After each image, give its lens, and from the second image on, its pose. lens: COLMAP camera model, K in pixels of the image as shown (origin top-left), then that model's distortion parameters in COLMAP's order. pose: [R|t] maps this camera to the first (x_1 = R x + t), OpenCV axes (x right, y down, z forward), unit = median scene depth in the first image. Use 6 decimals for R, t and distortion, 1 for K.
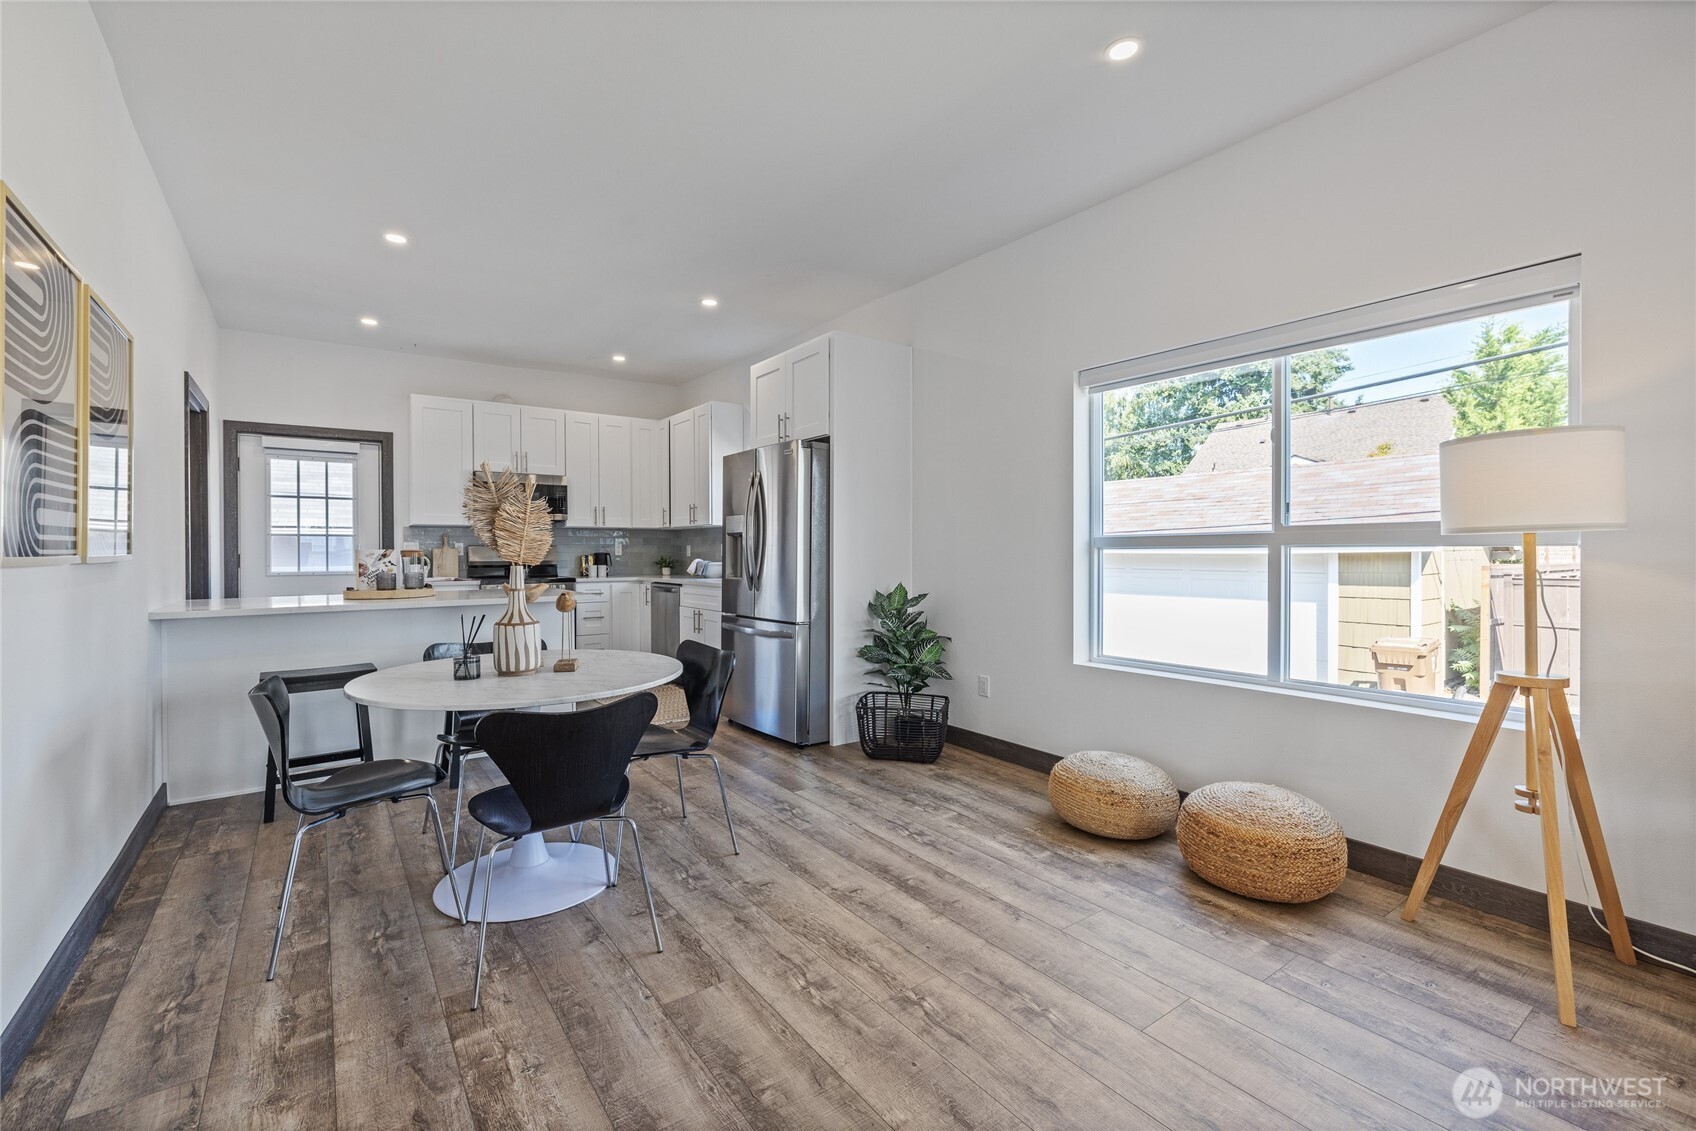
lens RADIAL K [[695.6, 0, 853.9], [0, 695.6, 551.1], [0, 0, 1]] dist [-0.000120, -0.000067]
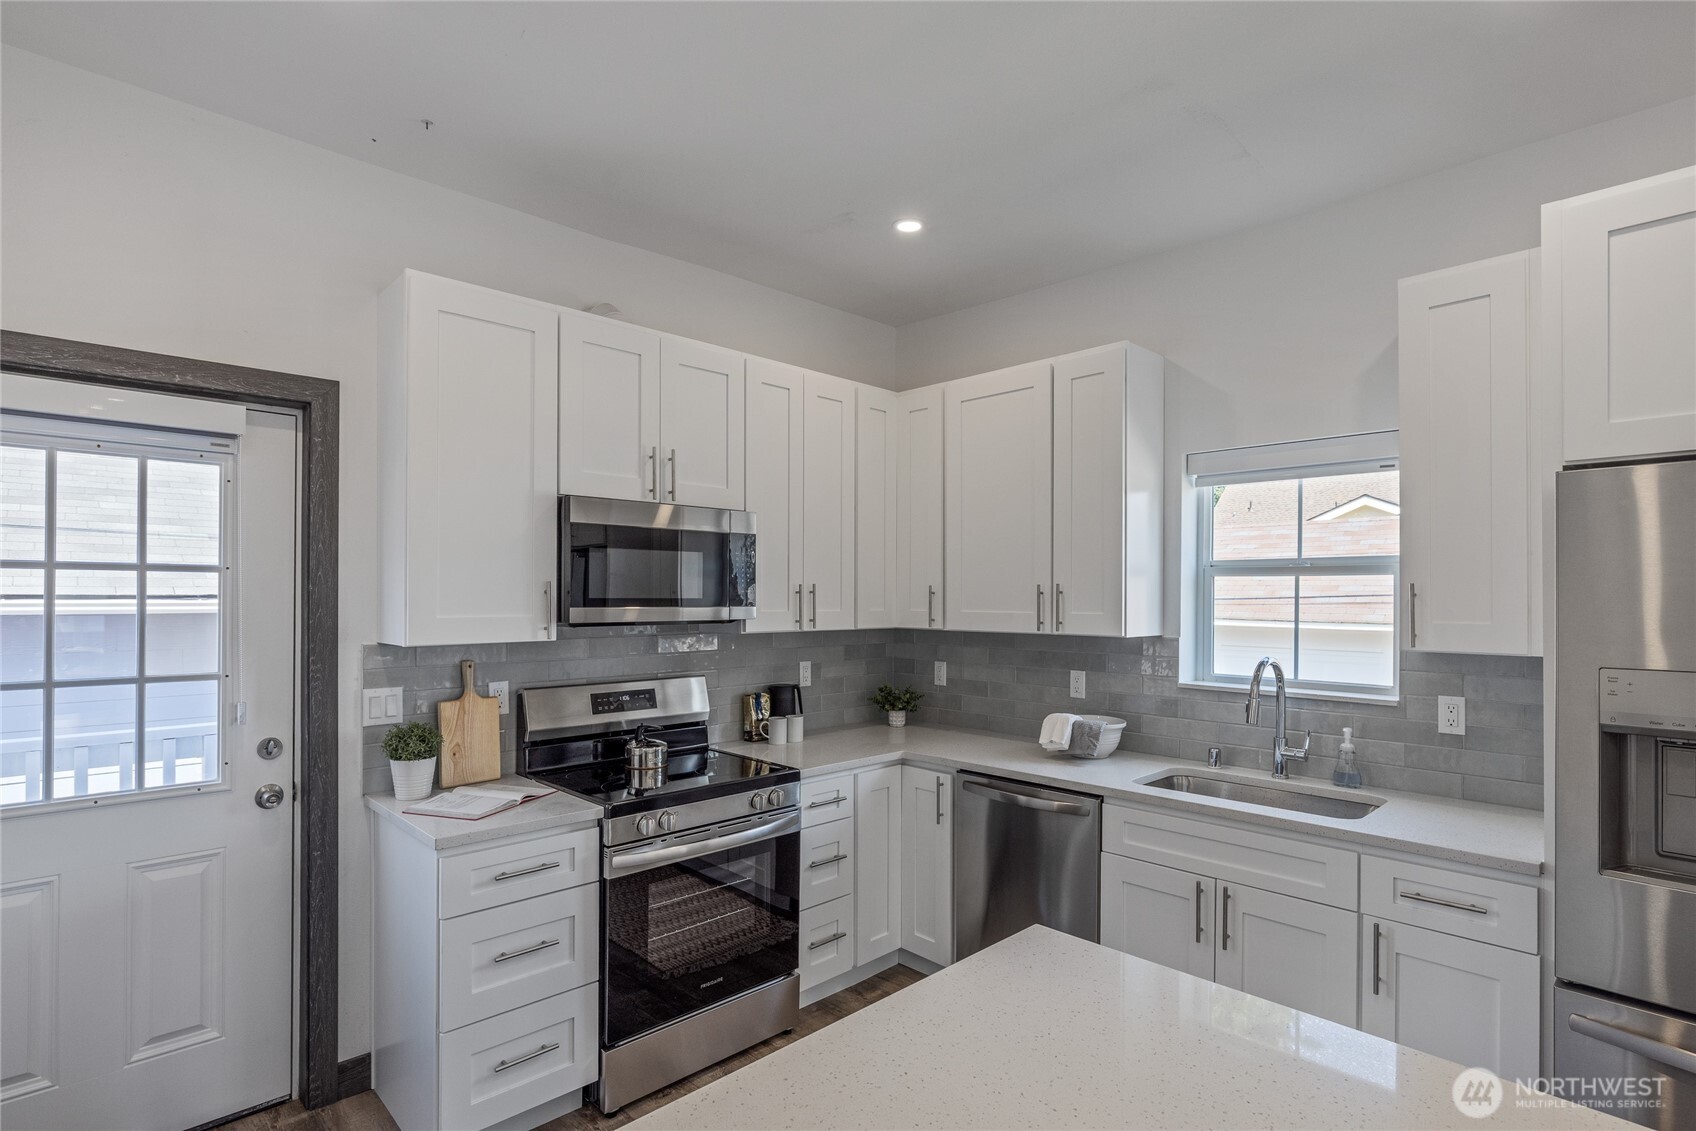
lens RADIAL K [[857.2, 0, 847.9], [0, 857.2, 605.8], [0, 0, 1]] dist [0.002790, 0.000797]
pose [[0.994826, 0.011725, 0.100918, -0.441374], [-0.012906, 0.999855, 0.011065, -0.063861], [-0.100774, -0.012311, 0.994833, 0.530108]]
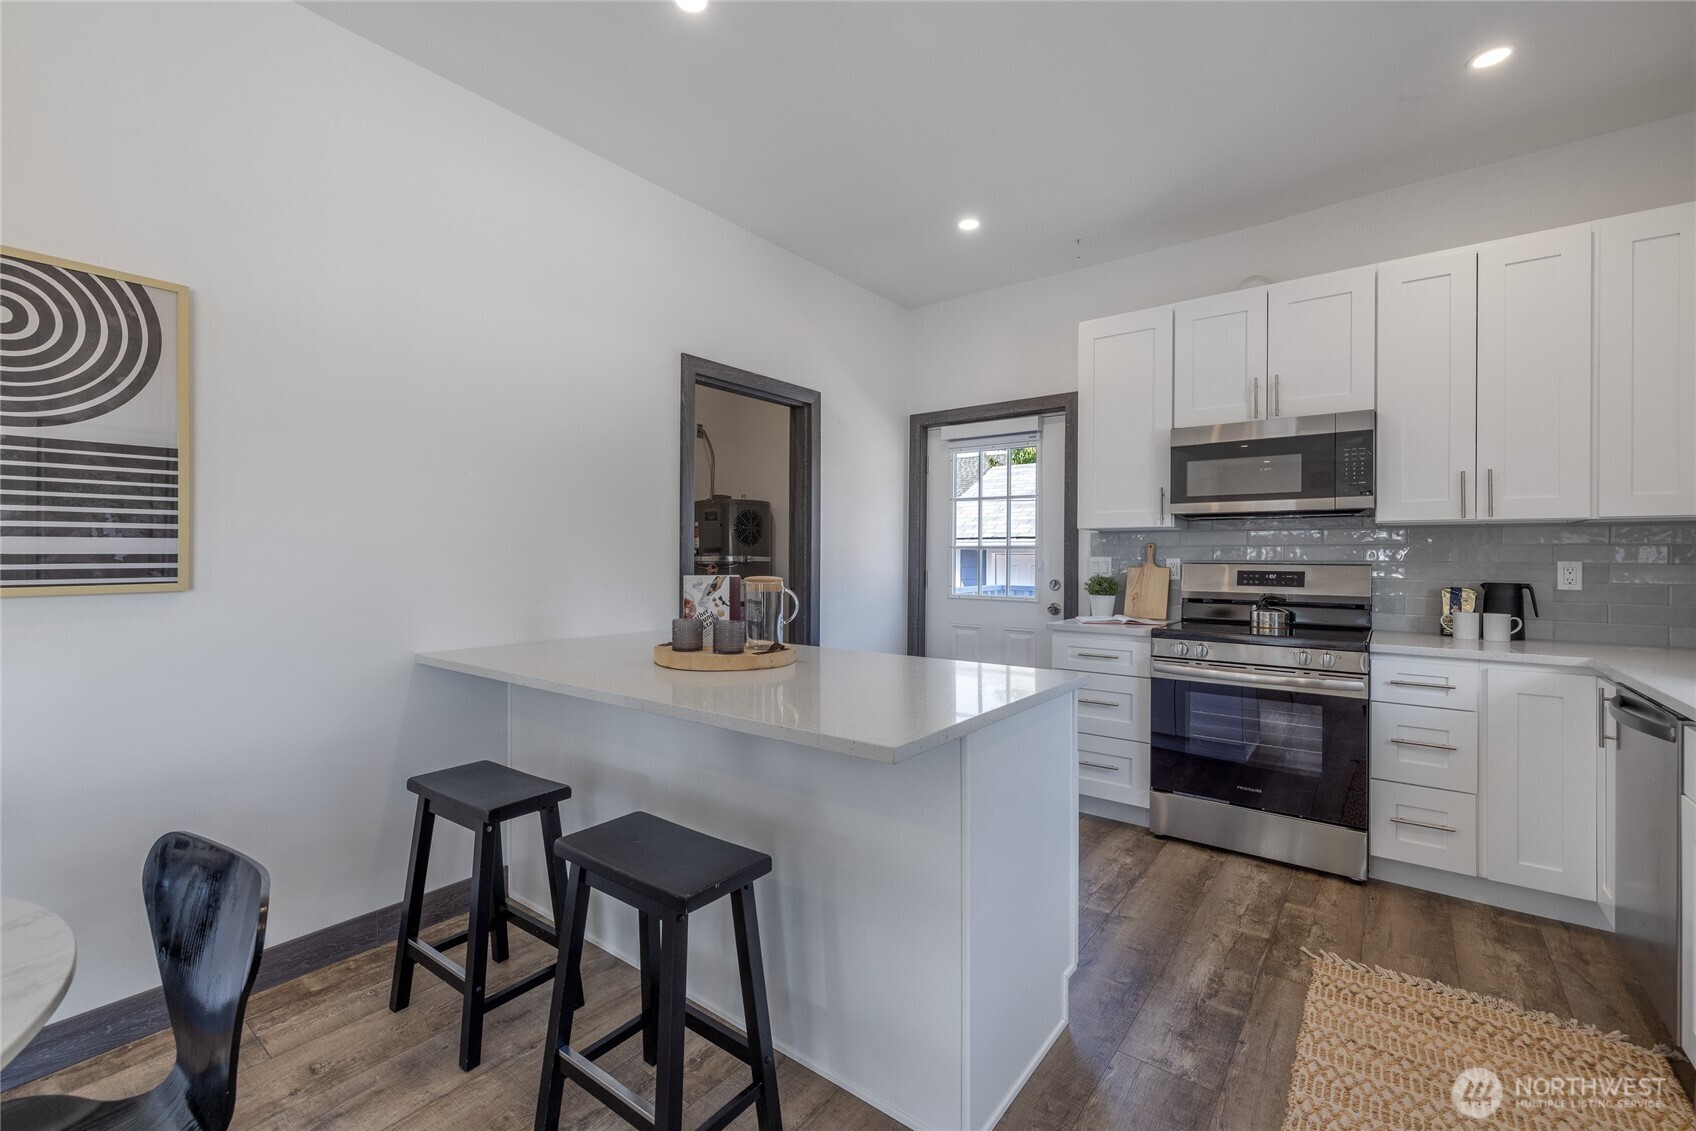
lens RADIAL K [[730.2, 0, 835.4], [0, 730.2, 557.3], [0, 0, 1]] dist [-0.001488, -0.000295]
pose [[0.242159, 0.004358, -0.970227, -0.046359], [-0.008402, 0.999962, 0.002394, -0.012540], [0.970200, 0.007572, 0.242187, 0.597433]]
